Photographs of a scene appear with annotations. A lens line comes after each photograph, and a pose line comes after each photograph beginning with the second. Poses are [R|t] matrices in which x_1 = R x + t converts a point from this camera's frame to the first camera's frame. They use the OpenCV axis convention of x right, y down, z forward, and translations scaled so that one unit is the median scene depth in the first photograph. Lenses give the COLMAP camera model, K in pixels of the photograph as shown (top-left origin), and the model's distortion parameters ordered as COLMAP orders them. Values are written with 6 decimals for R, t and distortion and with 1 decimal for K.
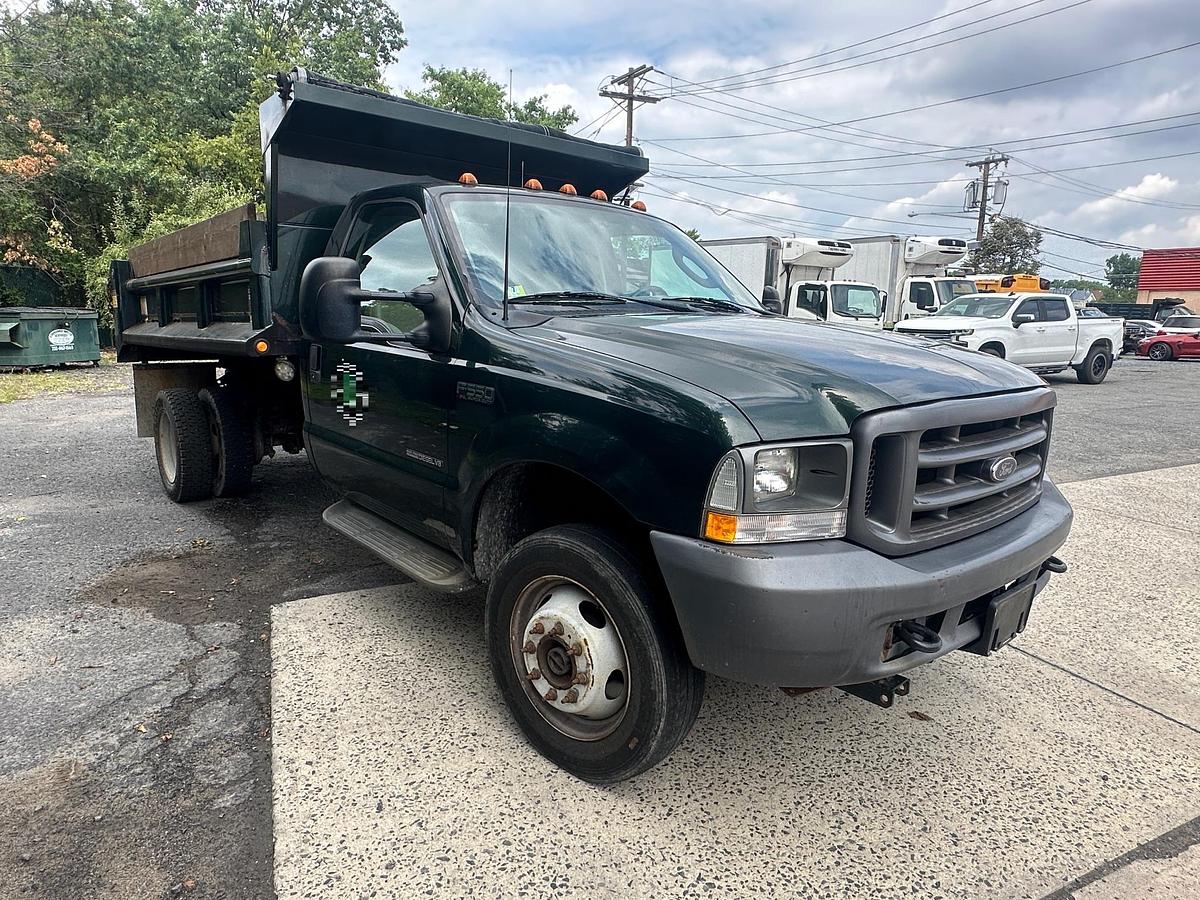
lens RADIAL K [[736.9, 0, 593.4], [0, 736.9, 455.5], [0, 0, 1]] dist [-0.003083, 0.001225]
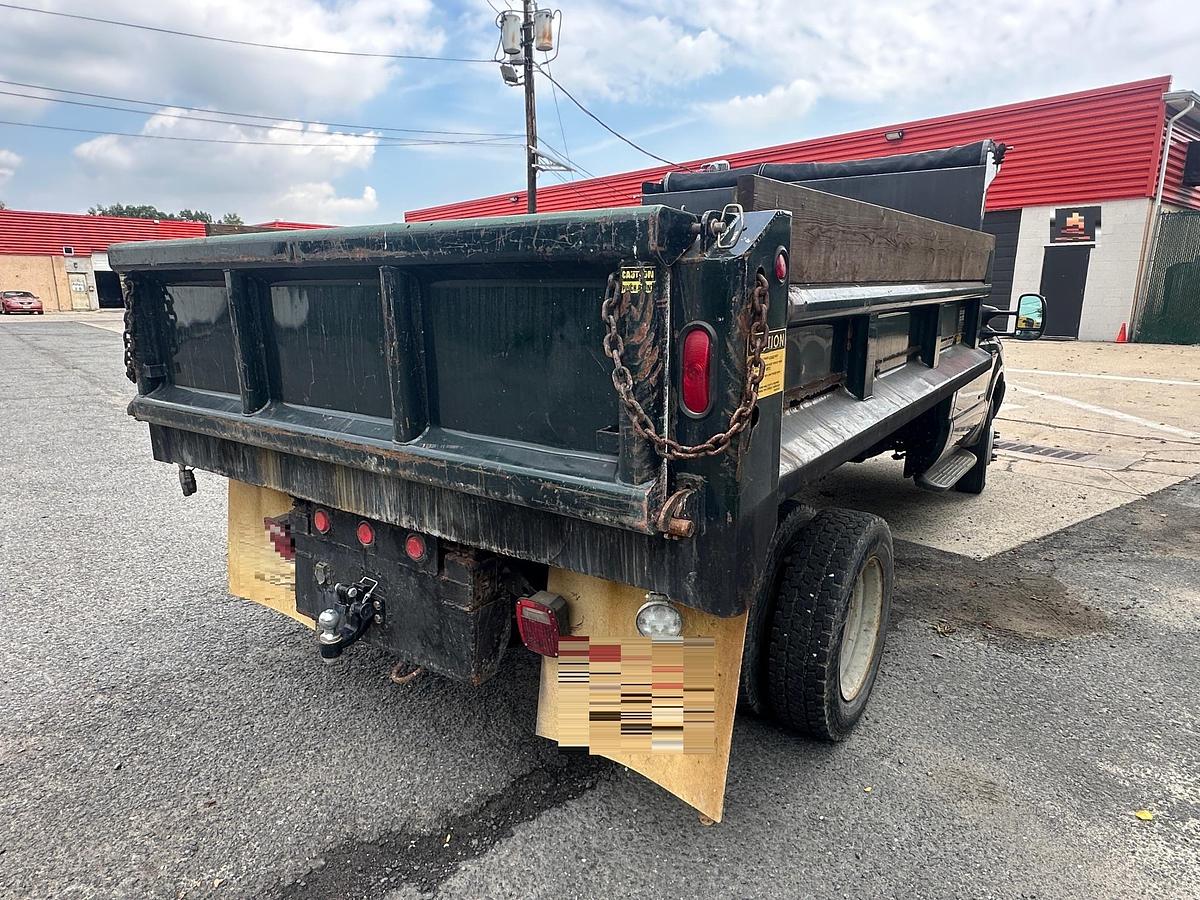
lens RADIAL K [[743.2, 0, 594.1], [0, 743.2, 458.6], [0, 0, 1]] dist [-0.001575, -0.000088]
pose [[-0.226383, -0.234969, 0.945273, -1.230752], [0.175323, 0.944787, 0.276836, -0.365463], [-0.958130, 0.228399, -0.172689, 1.540730]]
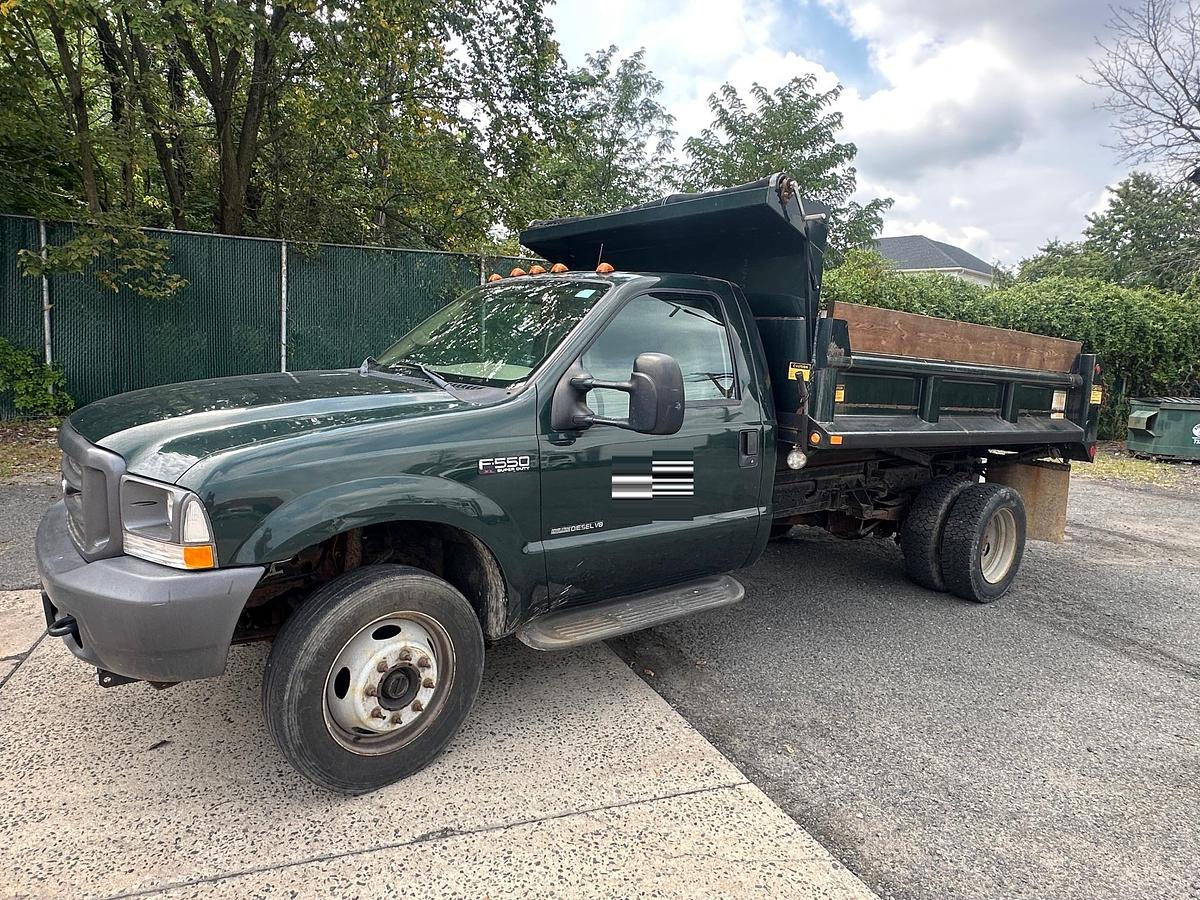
lens RADIAL K [[739.0, 0, 596.0], [0, 739.0, 452.5], [0, 0, 1]] dist [-0.001364, 0.000438]
pose [[-0.074344, 0.110466, -0.991095, 0.902596], [-0.242409, 0.962034, 0.125411, -0.213827], [0.967321, 0.249574, -0.044743, 0.998734]]
